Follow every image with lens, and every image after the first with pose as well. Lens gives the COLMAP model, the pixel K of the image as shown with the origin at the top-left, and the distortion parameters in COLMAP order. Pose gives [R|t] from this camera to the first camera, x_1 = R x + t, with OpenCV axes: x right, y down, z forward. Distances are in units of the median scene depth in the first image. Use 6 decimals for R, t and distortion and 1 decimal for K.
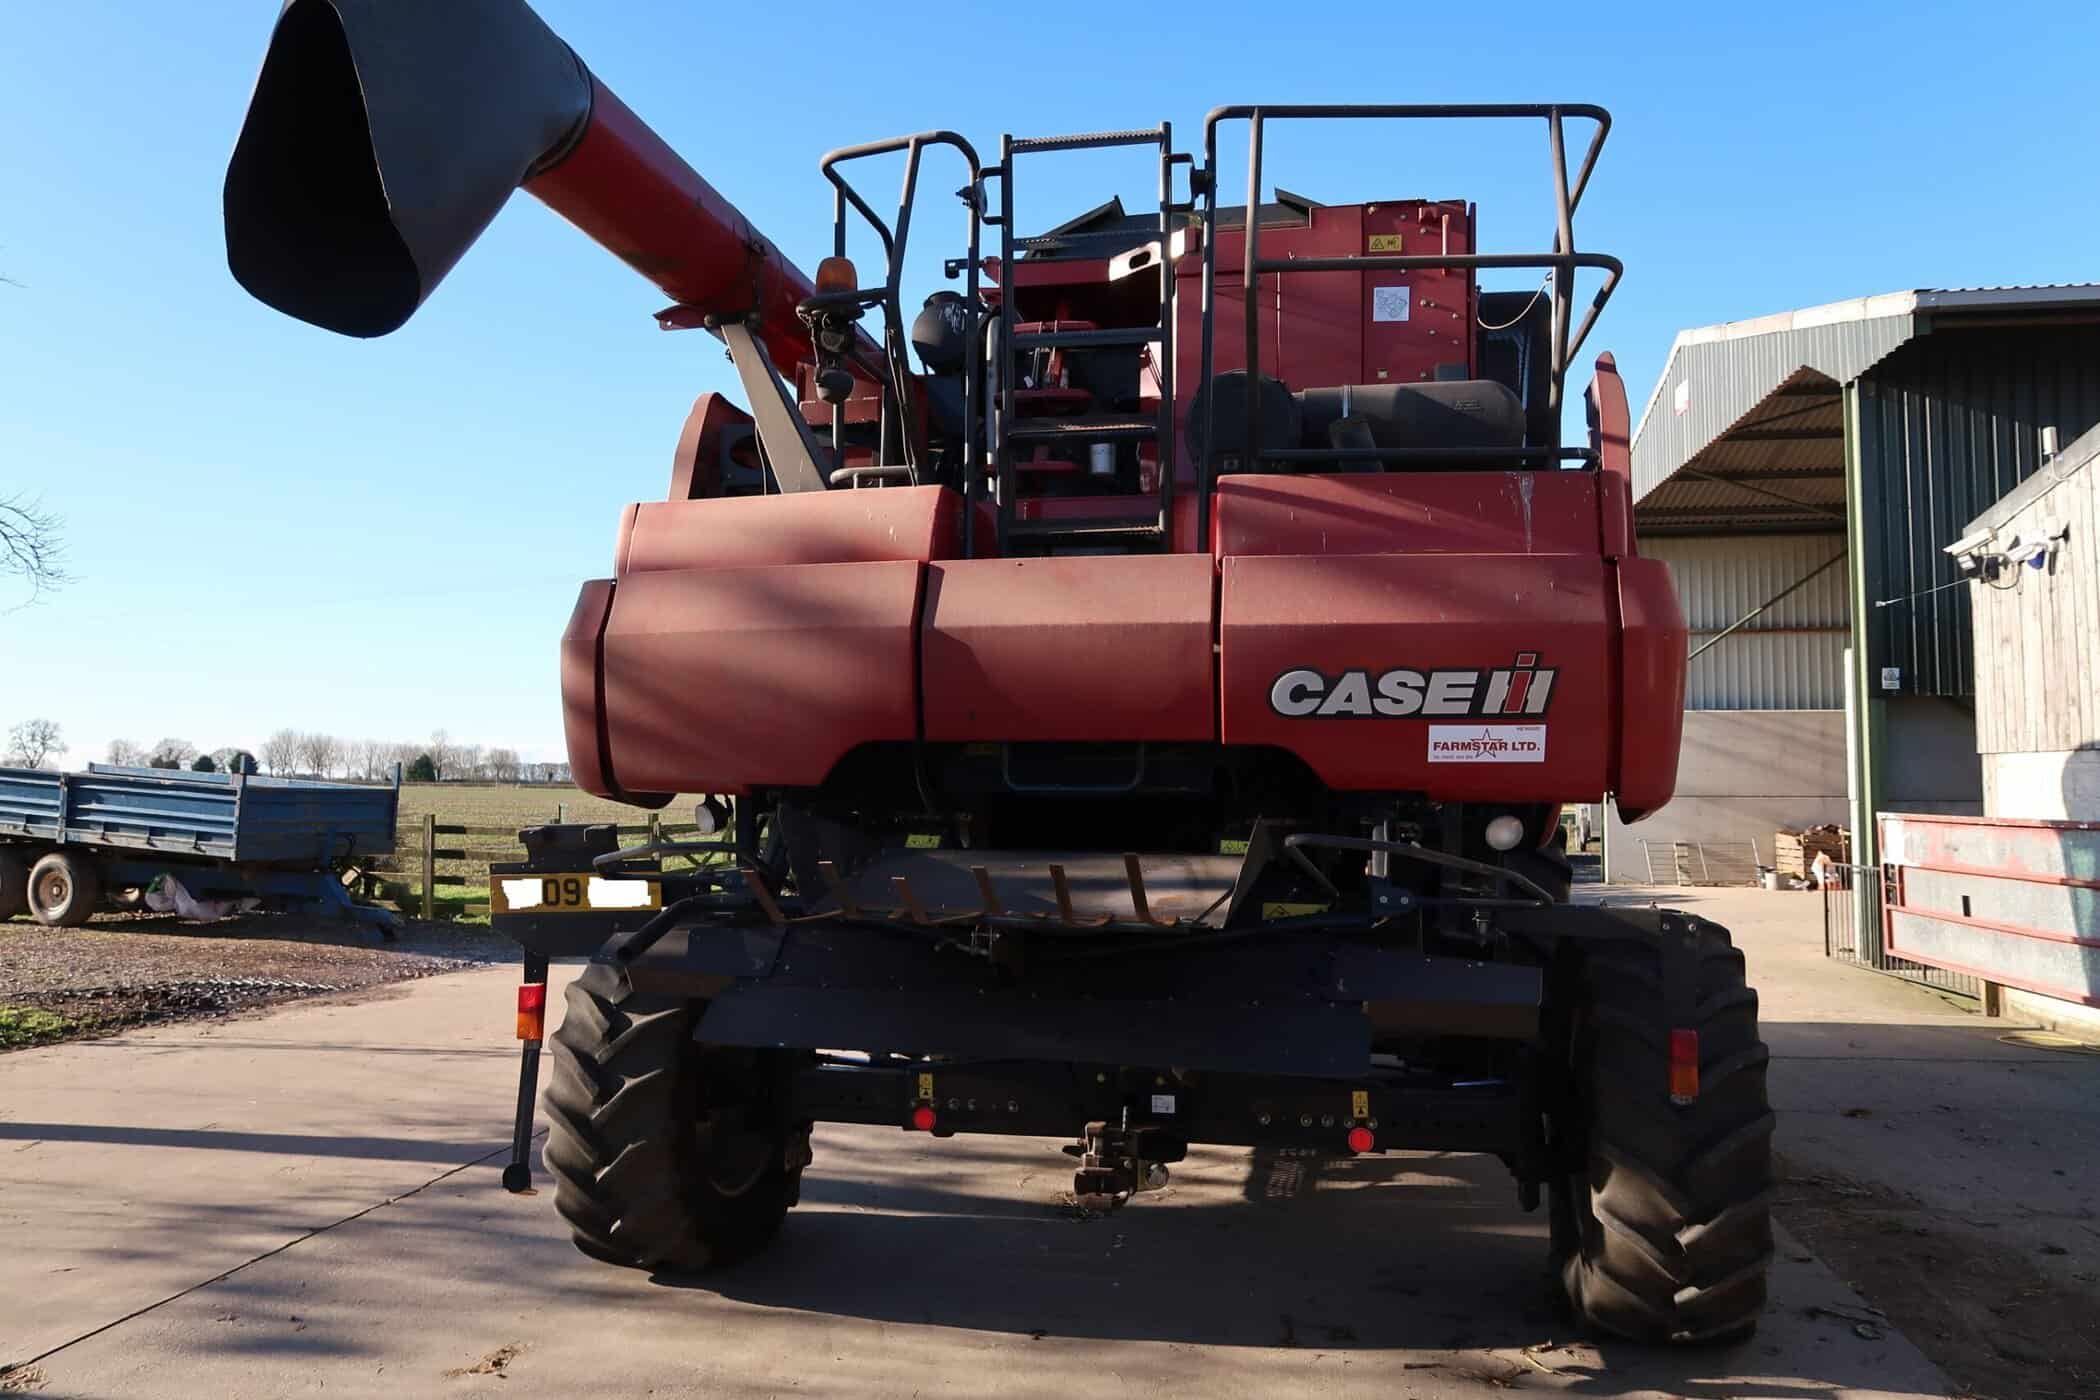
lens RADIAL K [[1440.3, 0, 1054.5], [0, 1440.3, 701.0], [0, 0, 1]] dist [-0.019300, 0.008502]
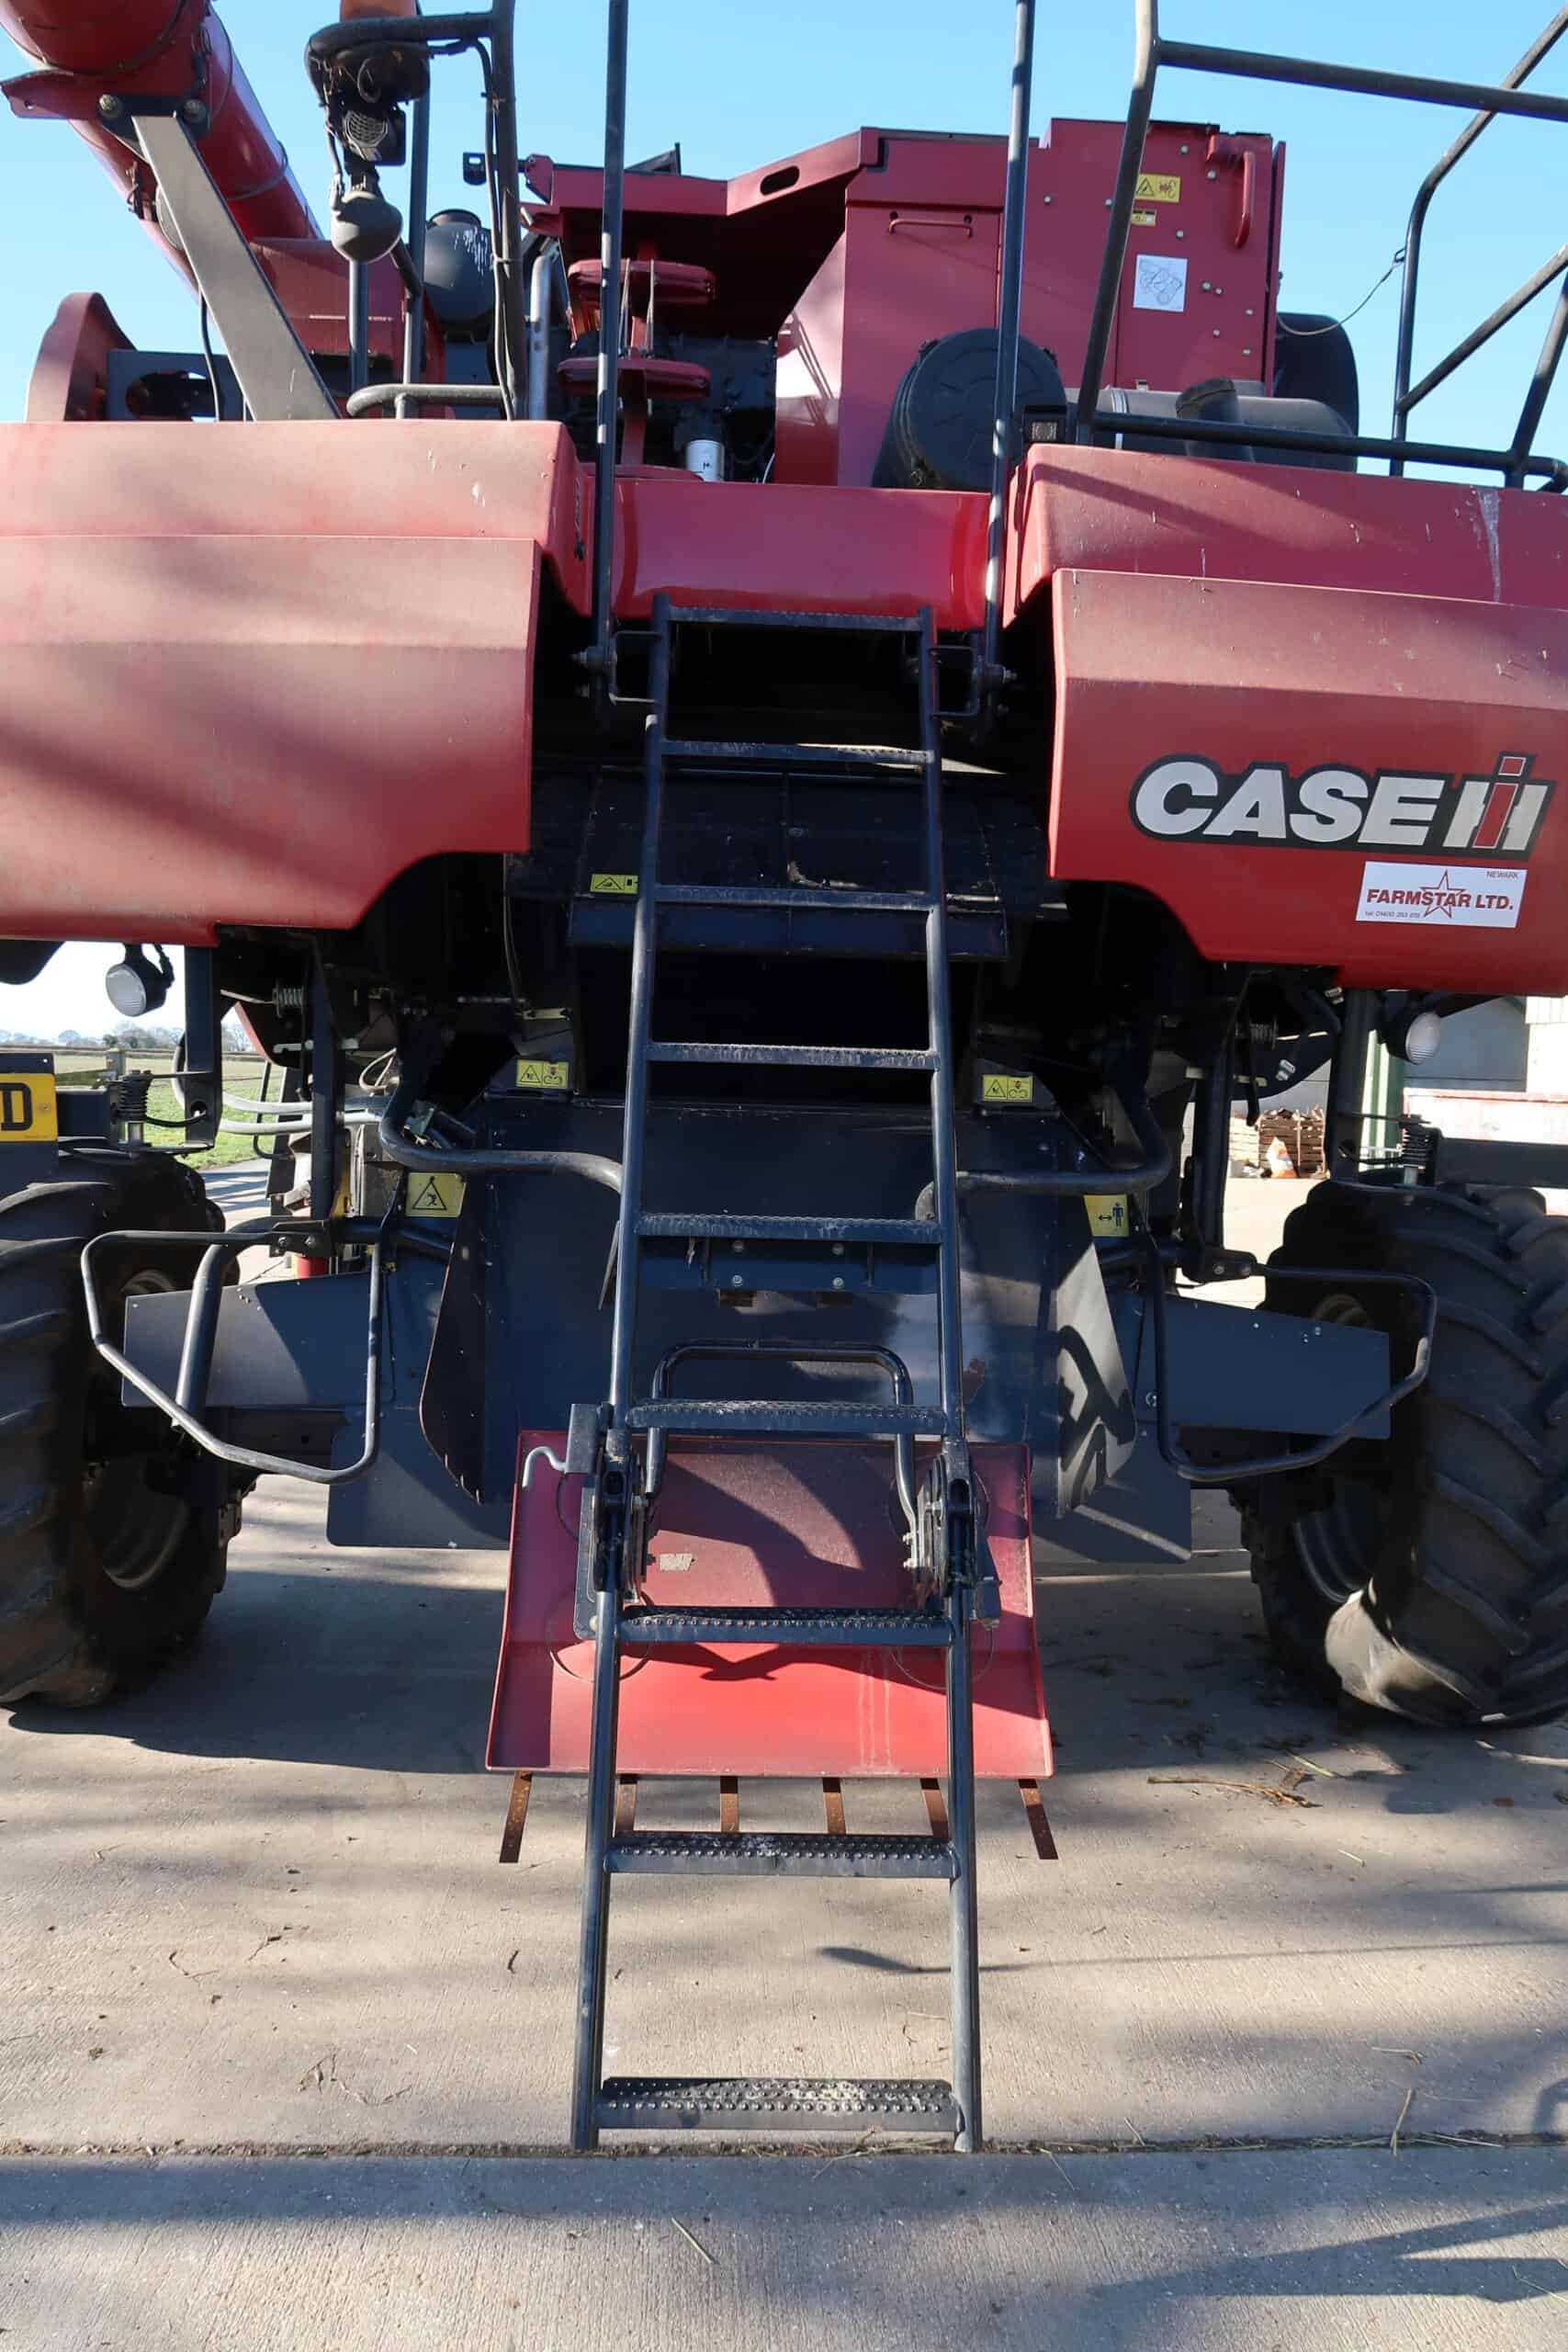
lens RADIAL K [[1613.0, 0, 779.1], [0, 1613.0, 1179.7], [0, 0, 1]] dist [-0.019300, 0.008502]
pose [[0.972889, 0.009104, 0.231092, -0.156047], [-0.039340, 0.991177, 0.126573, 0.076485], [-0.227901, -0.132233, 0.964663, 0.350899]]
